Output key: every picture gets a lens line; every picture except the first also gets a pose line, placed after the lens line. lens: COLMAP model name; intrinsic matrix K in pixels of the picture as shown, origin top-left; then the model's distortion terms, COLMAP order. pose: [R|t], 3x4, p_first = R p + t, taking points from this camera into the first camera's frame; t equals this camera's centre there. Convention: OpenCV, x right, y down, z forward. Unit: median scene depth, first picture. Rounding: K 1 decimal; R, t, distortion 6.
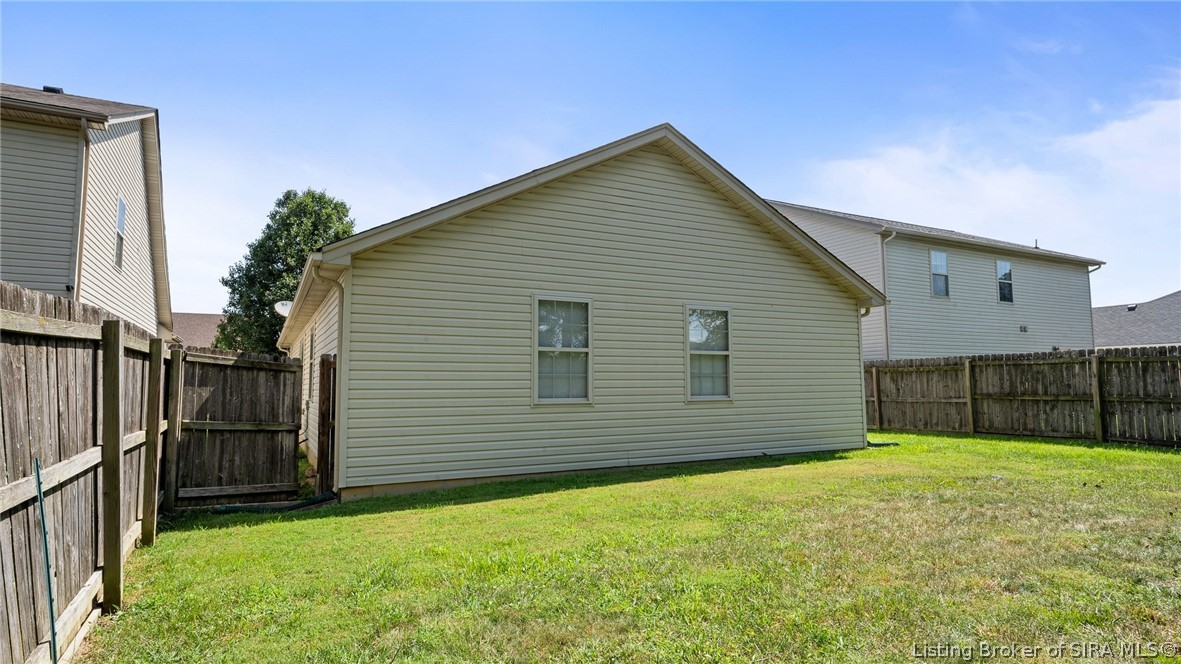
lens RADIAL K [[637.7, 0, 590.5], [0, 637.7, 332.0], [0, 0, 1]] dist [0.005316, 0.001992]
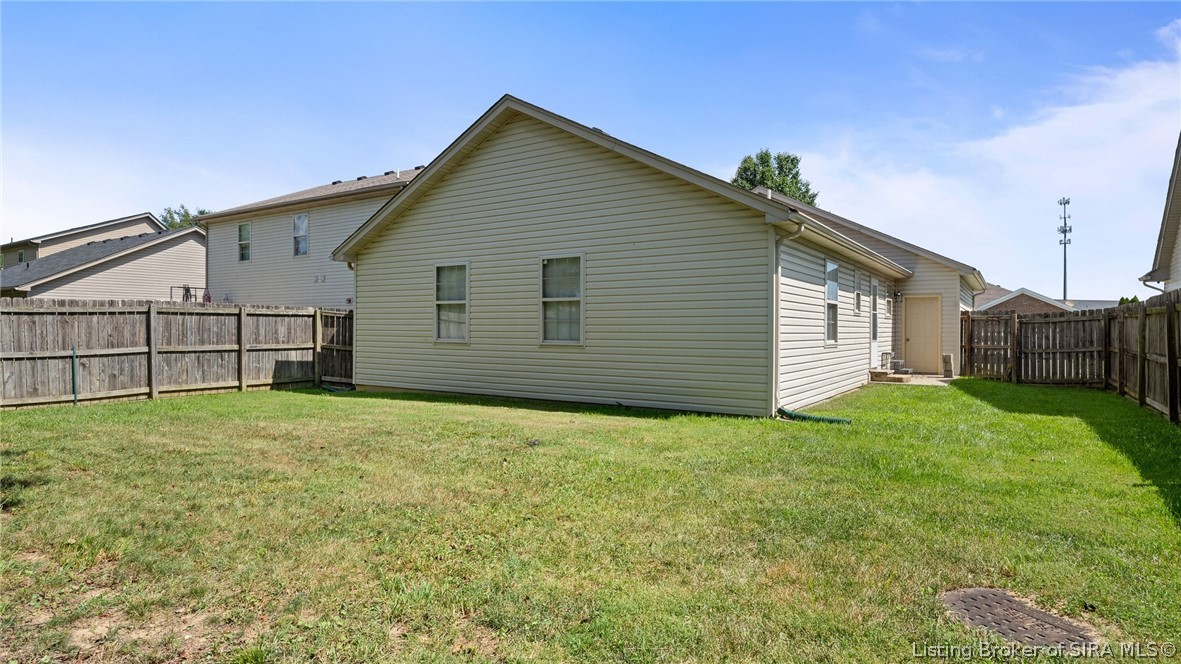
lens RADIAL K [[637.7, 0, 590.5], [0, 637.7, 332.0], [0, 0, 1]] dist [0.005316, 0.001992]
pose [[0.472333, 0.010629, -0.881356, 1.163562], [0.062675, 0.996991, 0.045613, 0.043020], [0.879189, -0.076784, 0.470246, 0.568587]]
